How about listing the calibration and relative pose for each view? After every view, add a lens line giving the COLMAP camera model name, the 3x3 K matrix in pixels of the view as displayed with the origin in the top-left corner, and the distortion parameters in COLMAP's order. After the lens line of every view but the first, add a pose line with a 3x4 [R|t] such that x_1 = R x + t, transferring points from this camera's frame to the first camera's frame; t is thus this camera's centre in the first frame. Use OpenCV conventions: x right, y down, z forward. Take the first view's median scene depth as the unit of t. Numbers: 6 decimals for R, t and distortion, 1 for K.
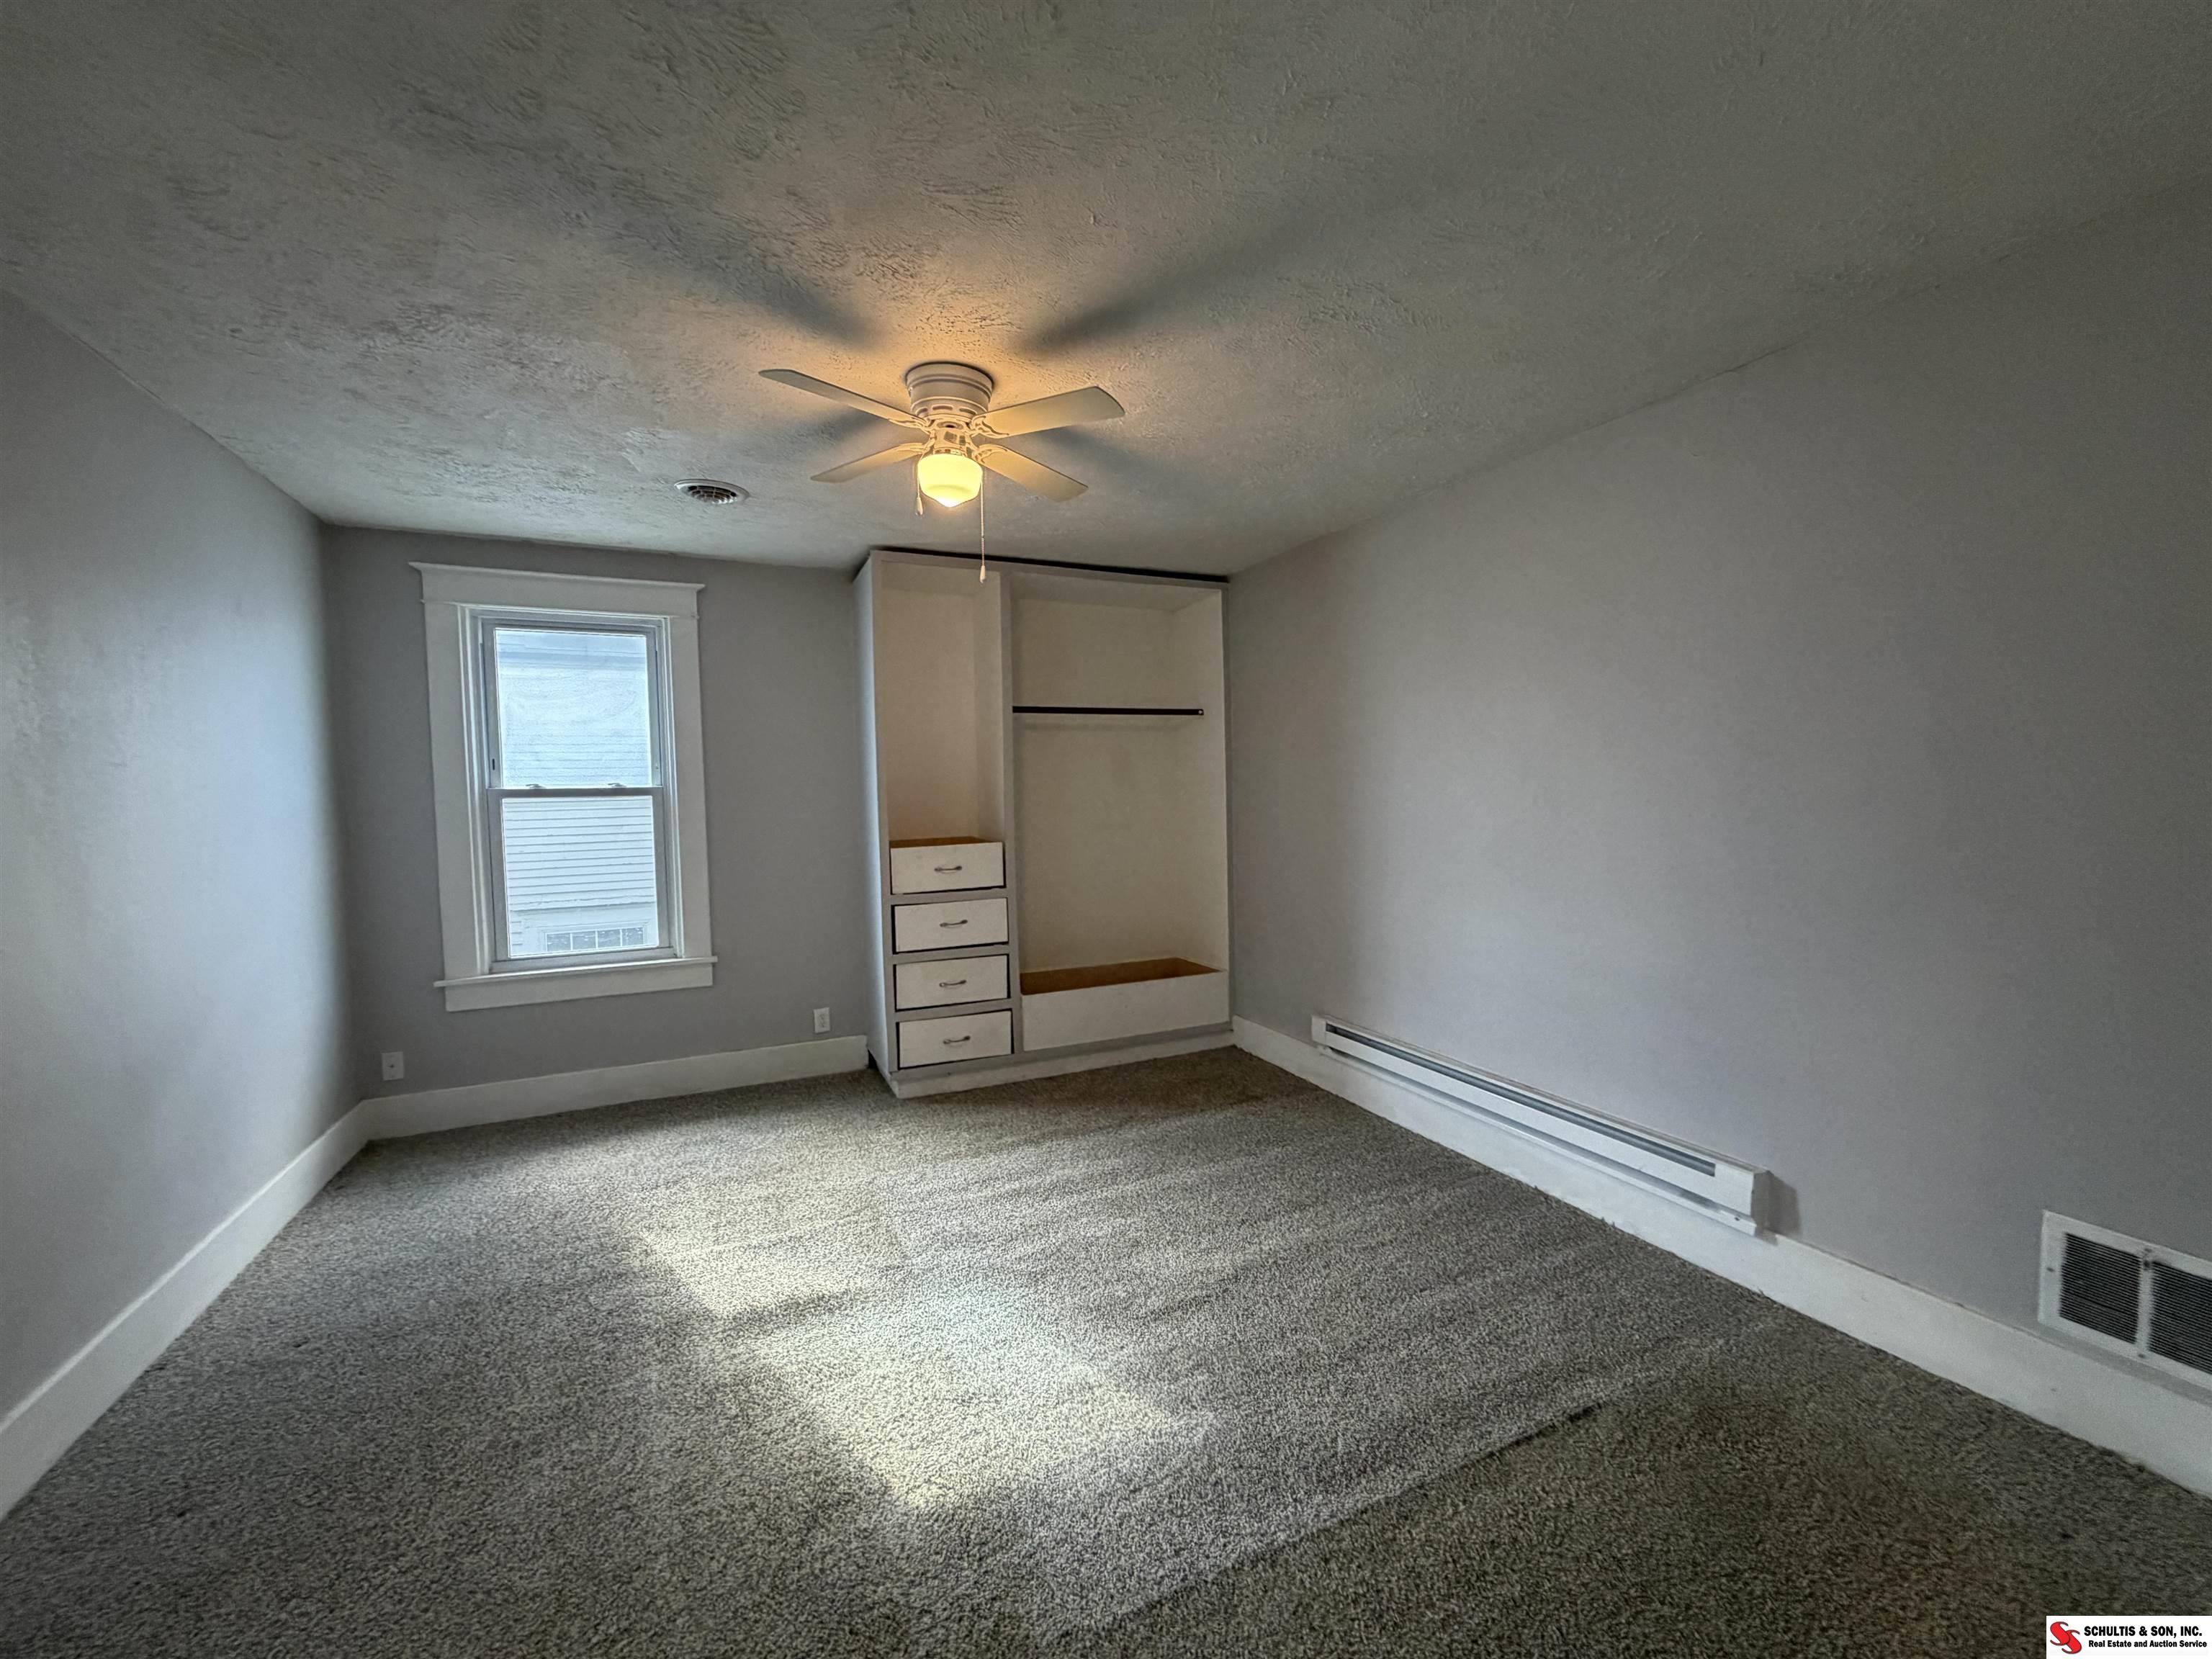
lens RADIAL K [[880.8, 0, 1099.7], [0, 880.8, 831.1], [0, 0, 1]] dist [0.001017, -0.000211]
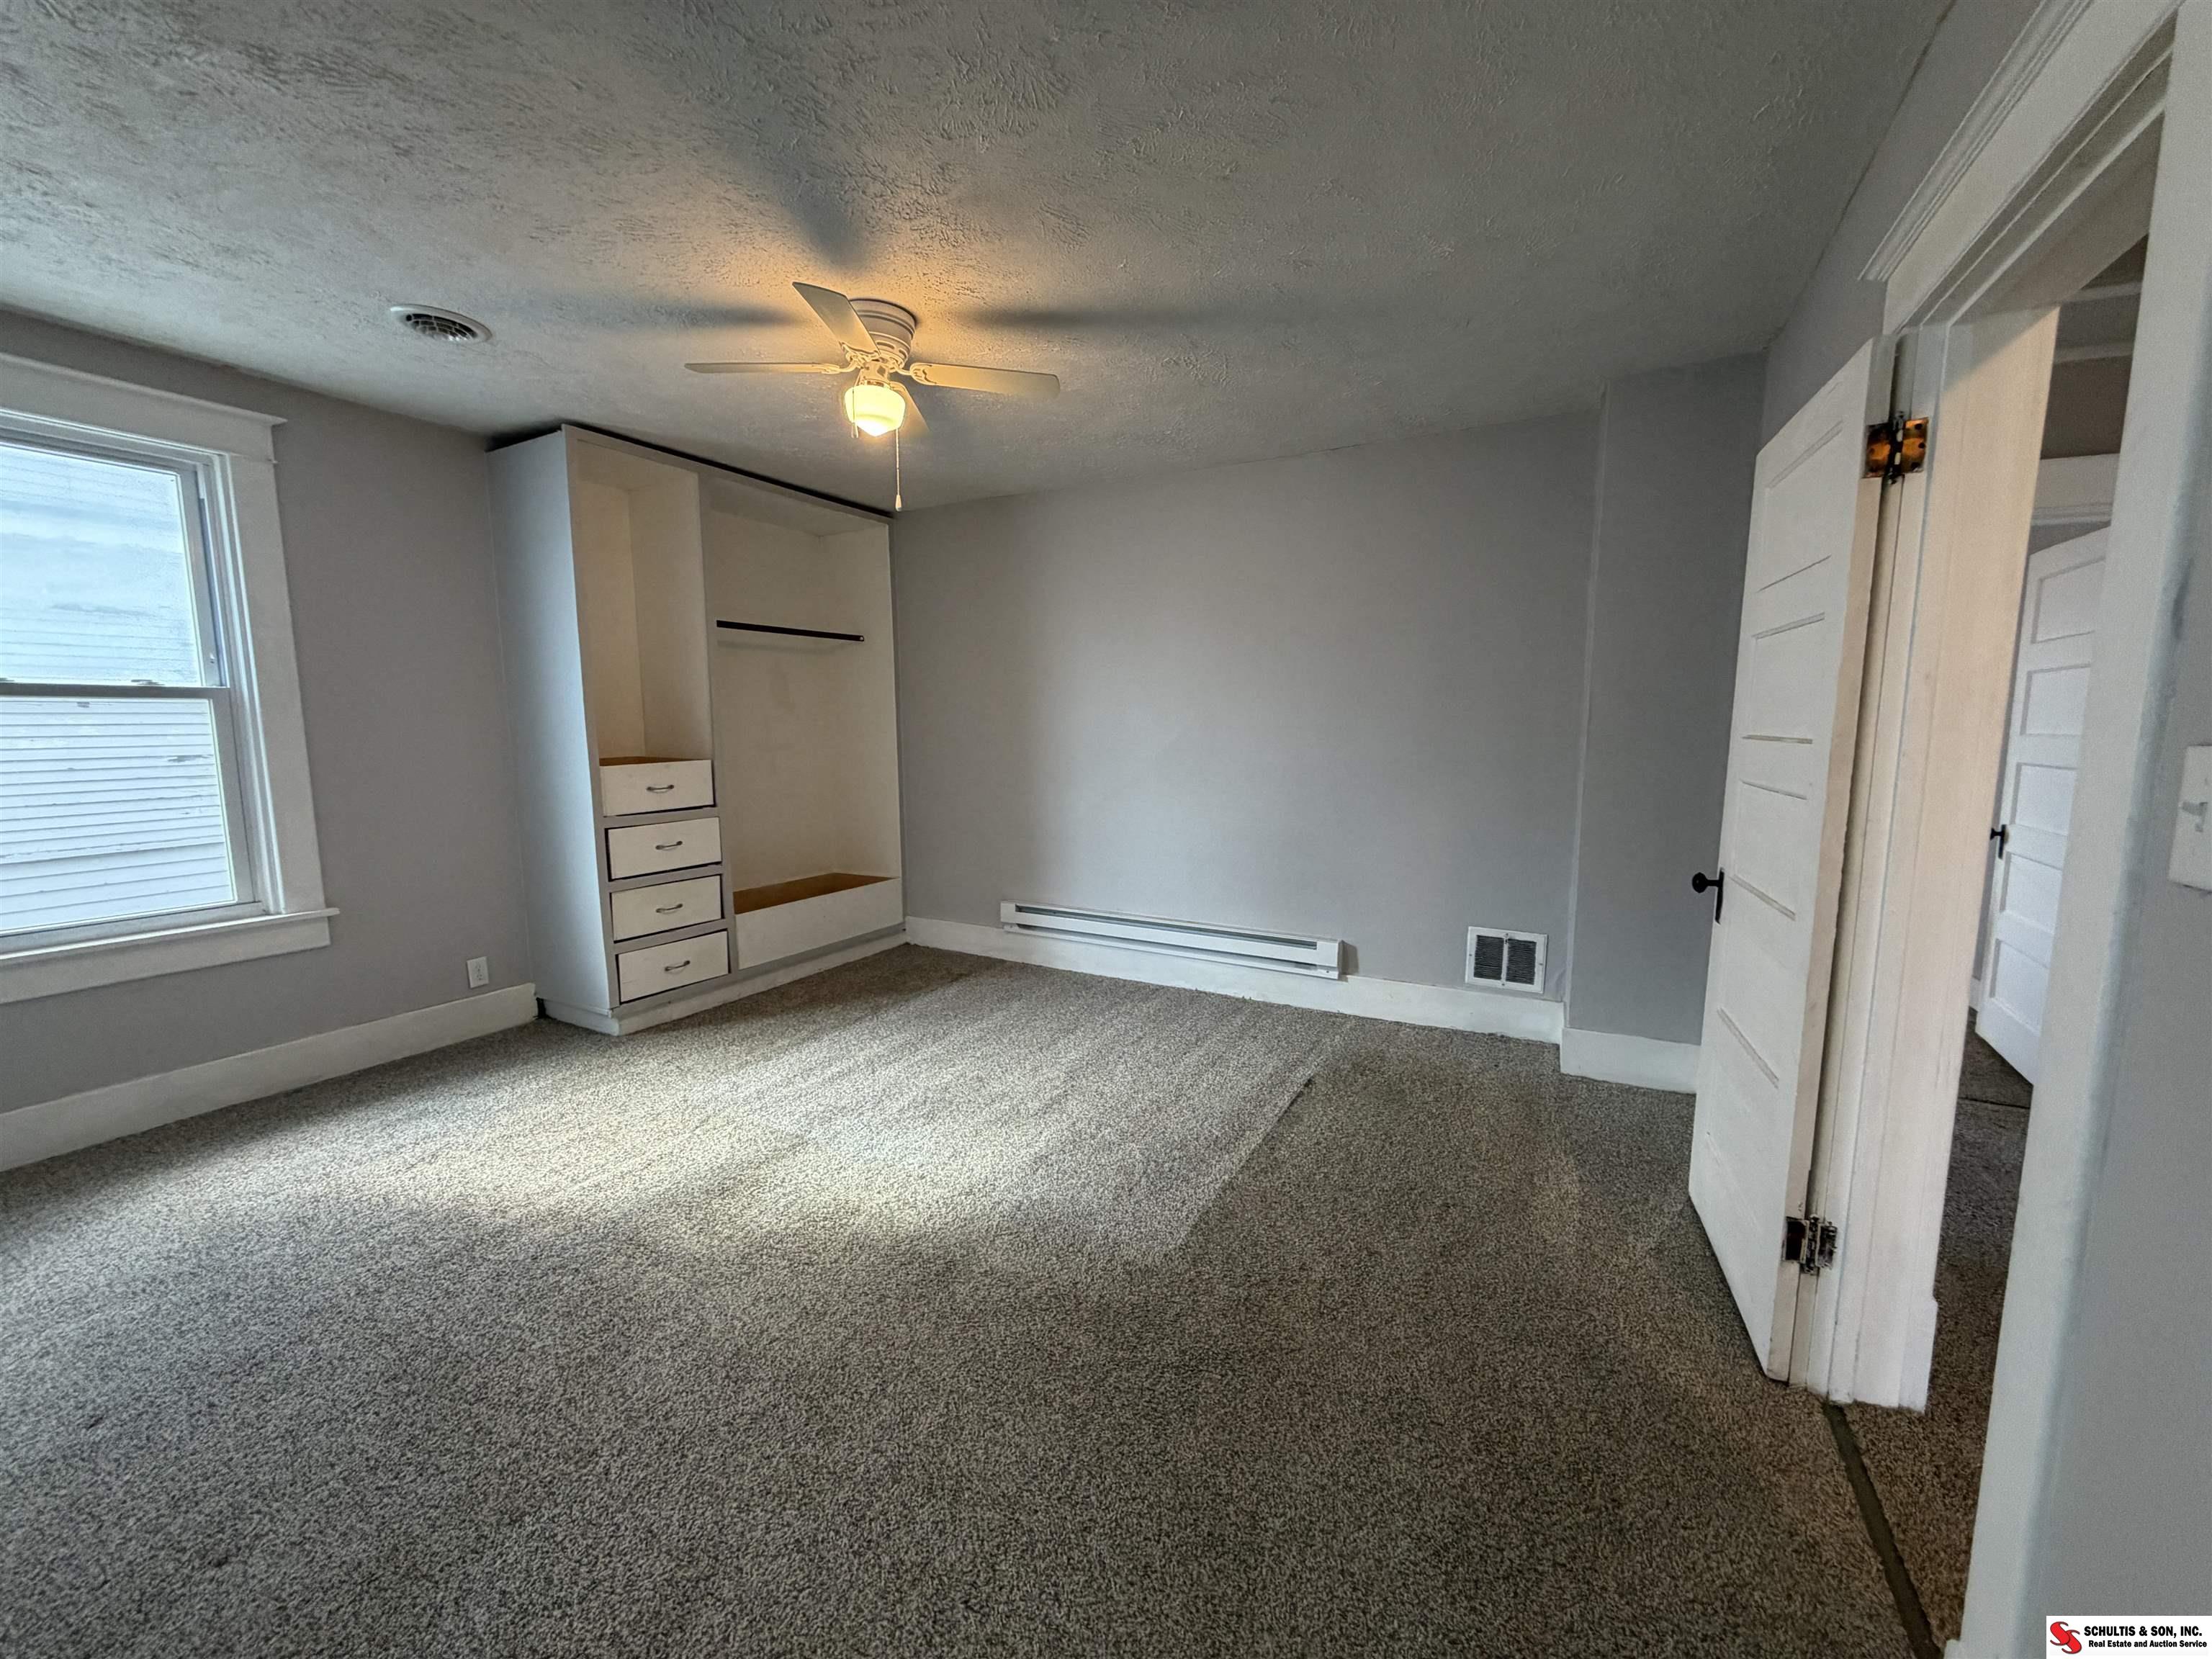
lens RADIAL K [[880.8, 0, 1099.7], [0, 880.8, 831.1], [0, 0, 1]] dist [0.001017, -0.000211]
pose [[0.800727, -0.056054, 0.596401, -0.366412], [0.014252, 0.997113, 0.074581, 0.025725], [-0.598859, -0.051219, 0.799215, -0.038475]]
